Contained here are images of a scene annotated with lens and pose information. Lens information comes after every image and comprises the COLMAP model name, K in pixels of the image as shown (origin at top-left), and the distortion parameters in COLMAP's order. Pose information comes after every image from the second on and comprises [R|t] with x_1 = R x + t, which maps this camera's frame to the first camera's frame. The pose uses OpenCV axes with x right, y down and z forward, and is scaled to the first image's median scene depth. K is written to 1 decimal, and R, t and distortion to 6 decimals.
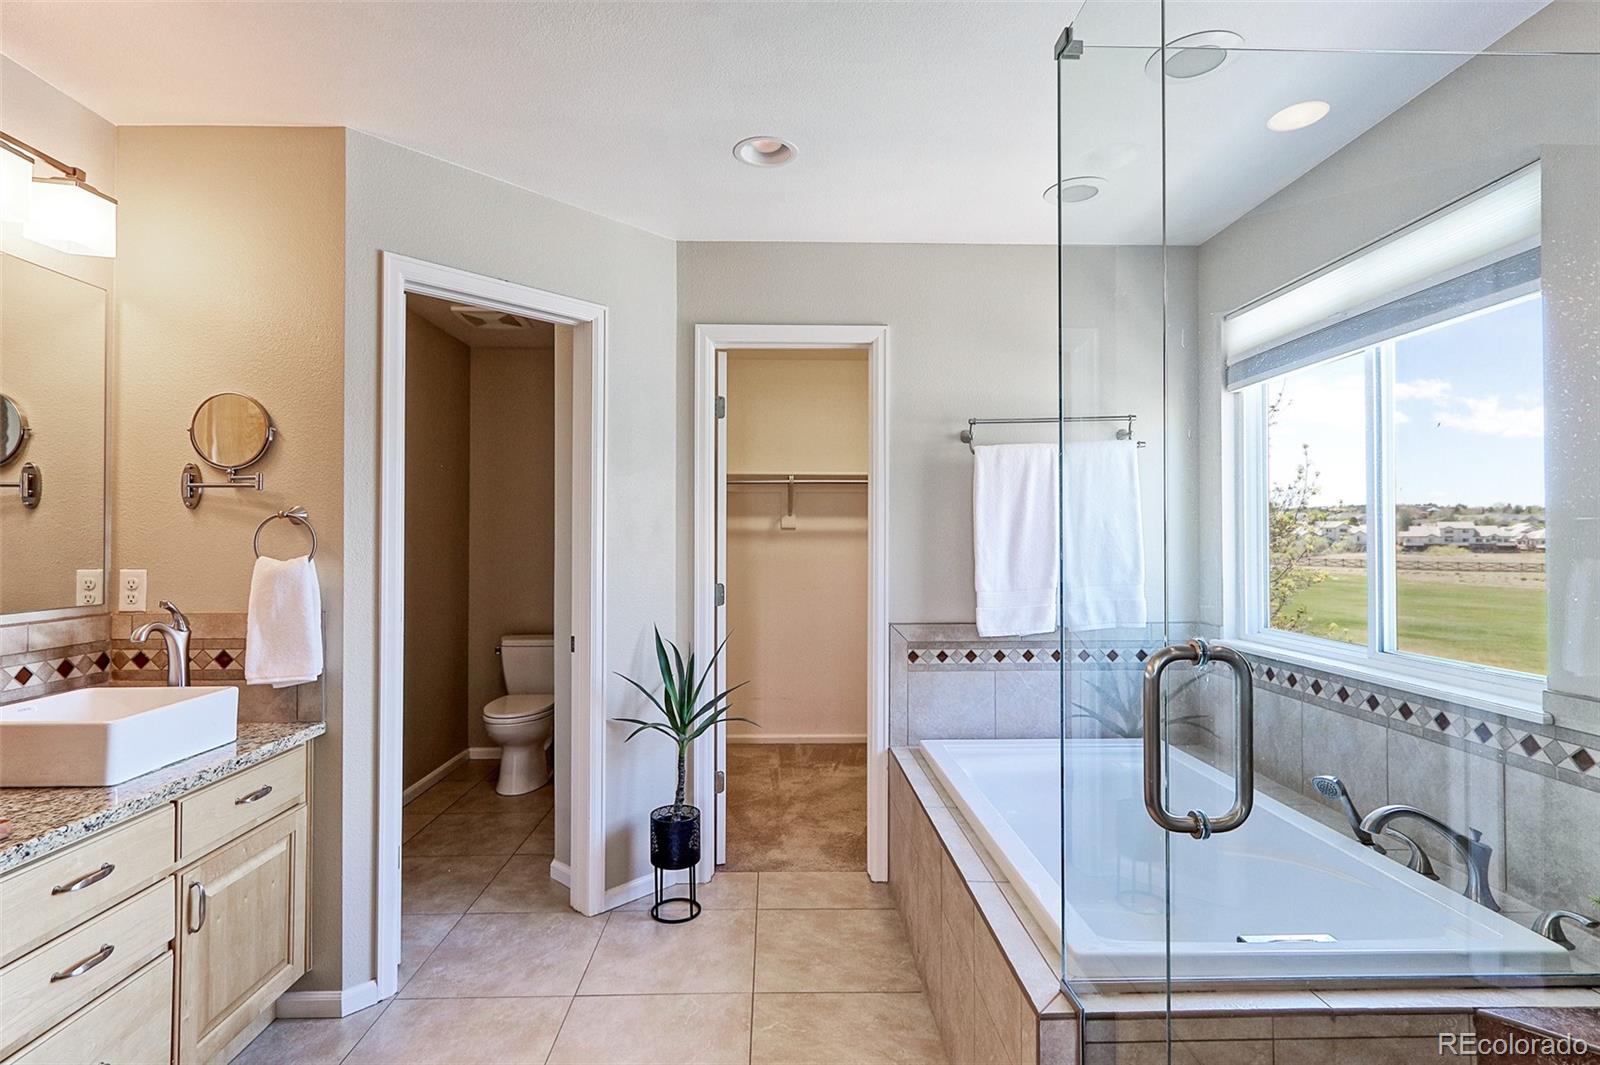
lens RADIAL K [[760.0, 0, 790.9], [0, 760.0, 531.0], [0, 0, 1]] dist [0.000986, 0.000803]
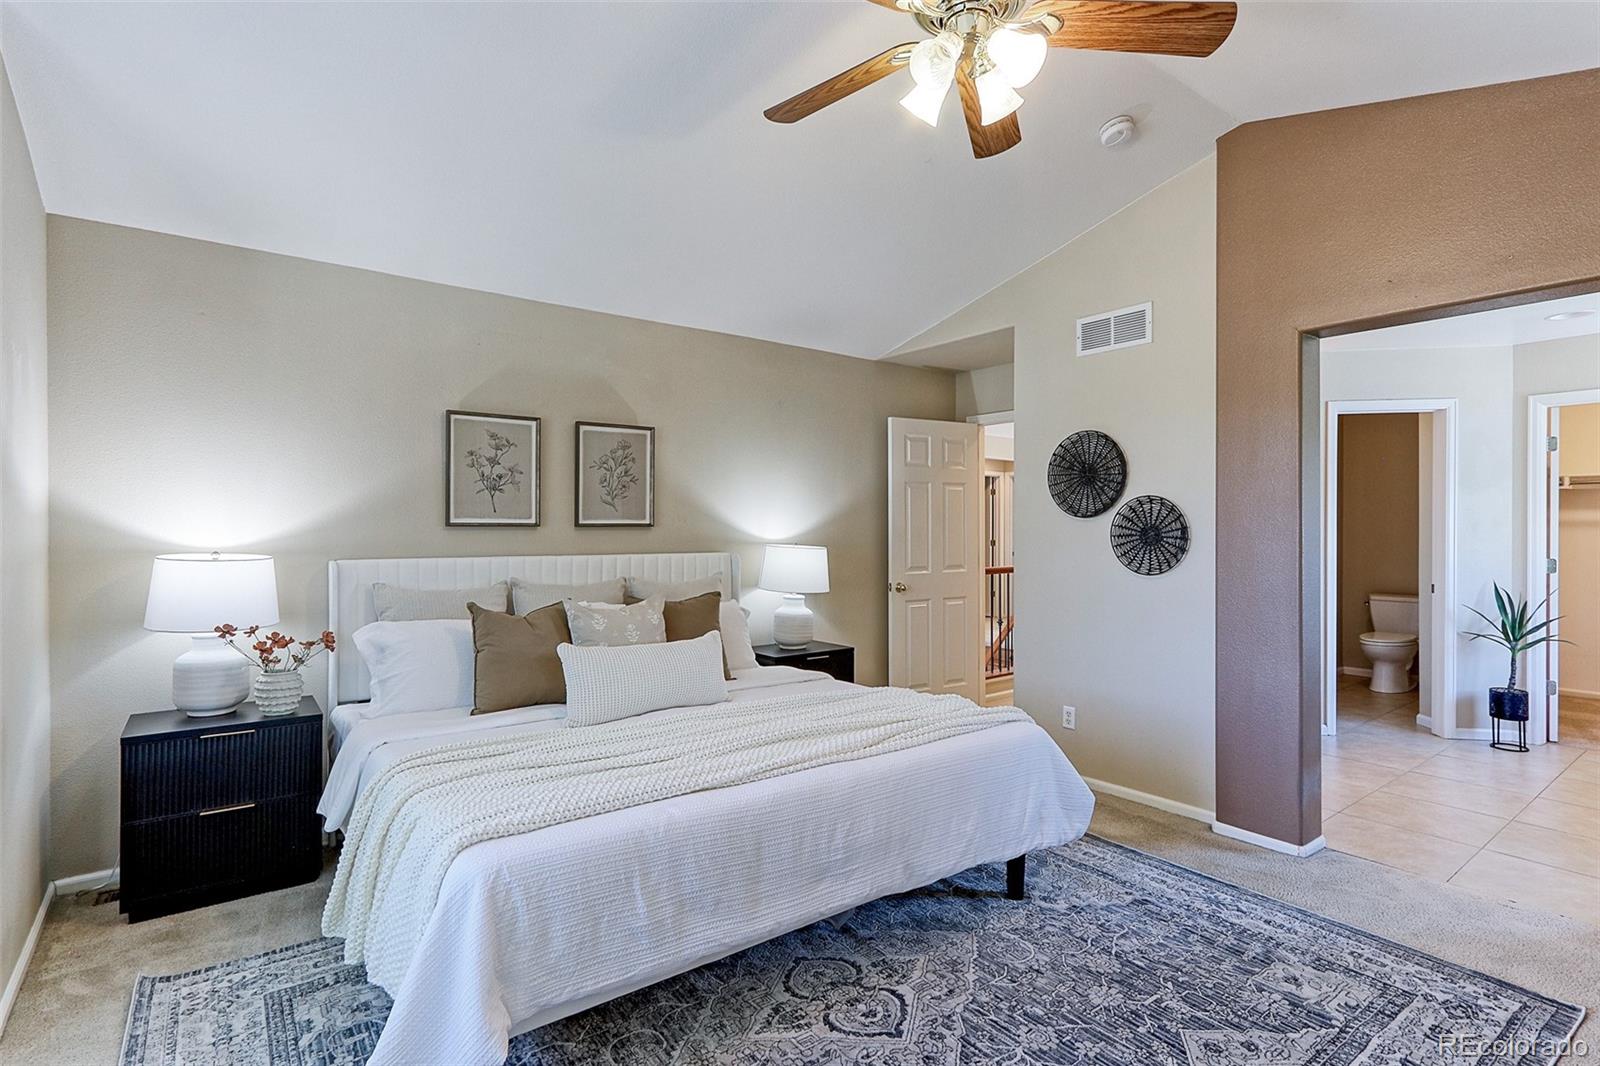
lens RADIAL K [[768.7, 0, 793.1], [0, 768.7, 531.6], [0, 0, 1]] dist [-0.001004, 0.001232]
pose [[0.573249, 0.003565, -0.819373, 0.330787], [0.011226, 0.999862, 0.012205, -0.023632], [0.819304, -0.016195, 0.573131, -1.264792]]
